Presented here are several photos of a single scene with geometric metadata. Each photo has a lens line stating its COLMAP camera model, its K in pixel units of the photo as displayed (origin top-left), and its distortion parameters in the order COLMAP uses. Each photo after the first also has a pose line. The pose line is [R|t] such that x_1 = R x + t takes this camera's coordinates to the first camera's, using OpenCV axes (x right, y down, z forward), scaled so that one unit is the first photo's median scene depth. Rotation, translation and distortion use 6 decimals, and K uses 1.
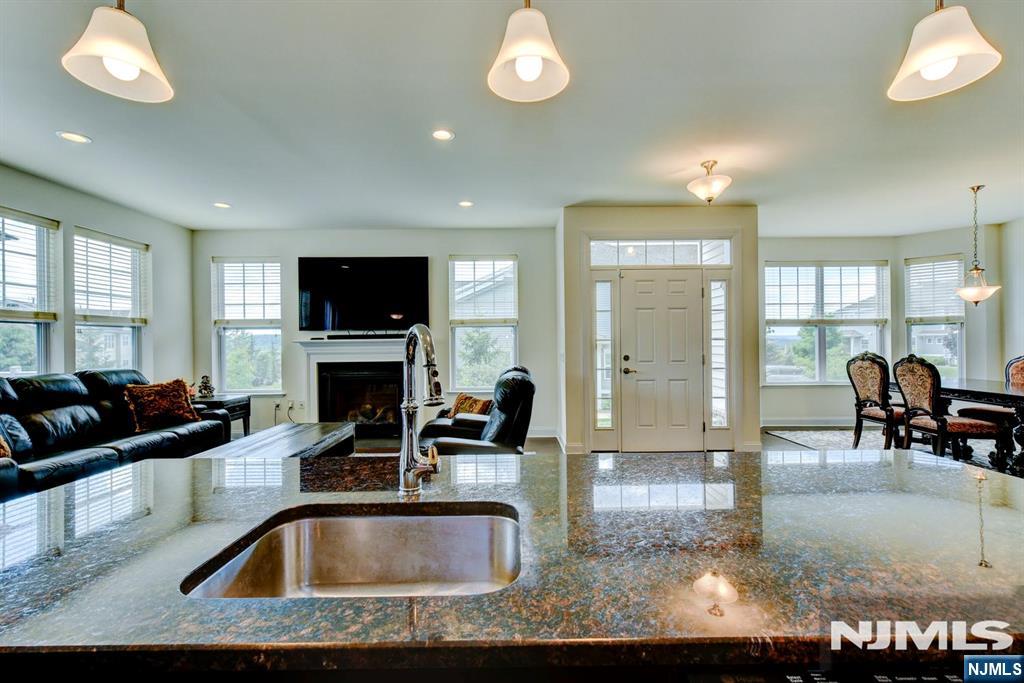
lens RADIAL K [[444.2, 0, 515.6], [0, 444.2, 343.8], [0, 0, 1]] dist [0.009948, -0.000155]
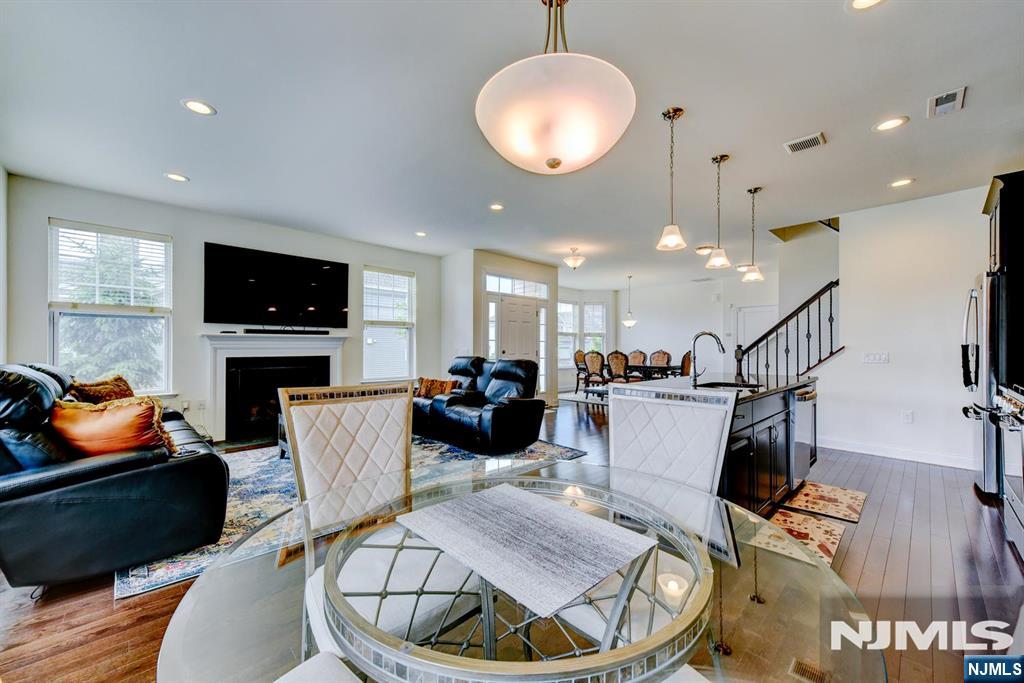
lens RADIAL K [[402.2, 0, 513.1], [0, 402.2, 344.0], [0, 0, 1]] dist [0.020571, 0.000507]
pose [[0.716979, 0.016611, 0.696897, -0.692084], [-0.011764, 0.999862, -0.011730, 0.018834], [-0.696996, 0.000212, 0.717075, -0.039671]]
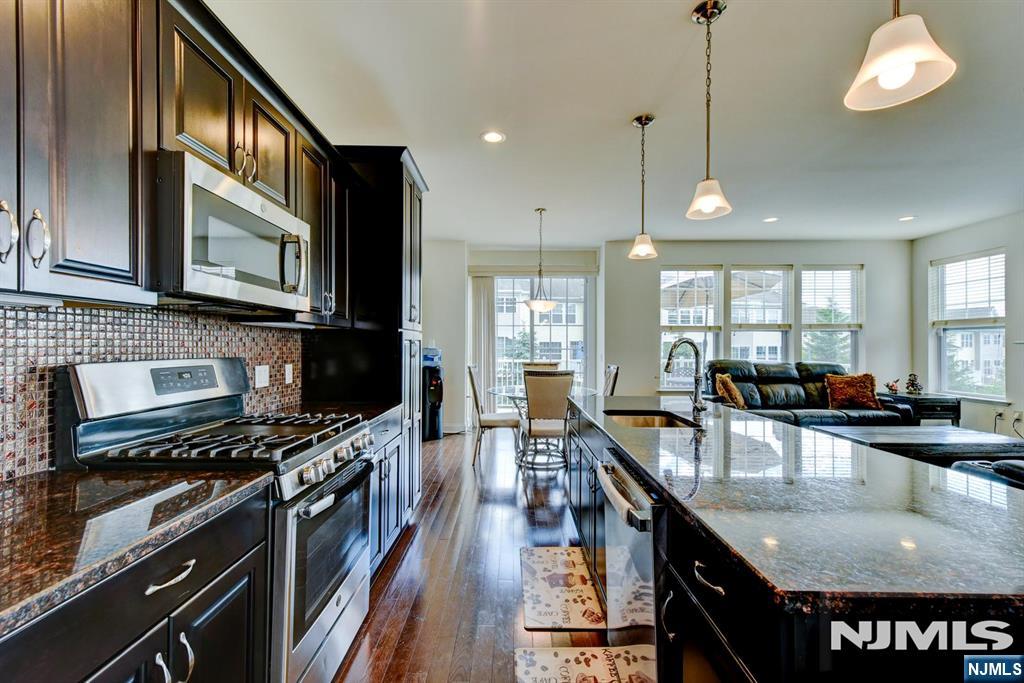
lens RADIAL K [[427.2, 0, 507.6], [0, 427.2, 345.2], [0, 0, 1]] dist [0.002807, 0.000133]
pose [[-0.009384, 0.008765, -0.999918, 0.378796], [-0.003374, 0.999956, 0.008797, -0.004325], [0.999950, 0.003456, -0.009354, 0.028986]]
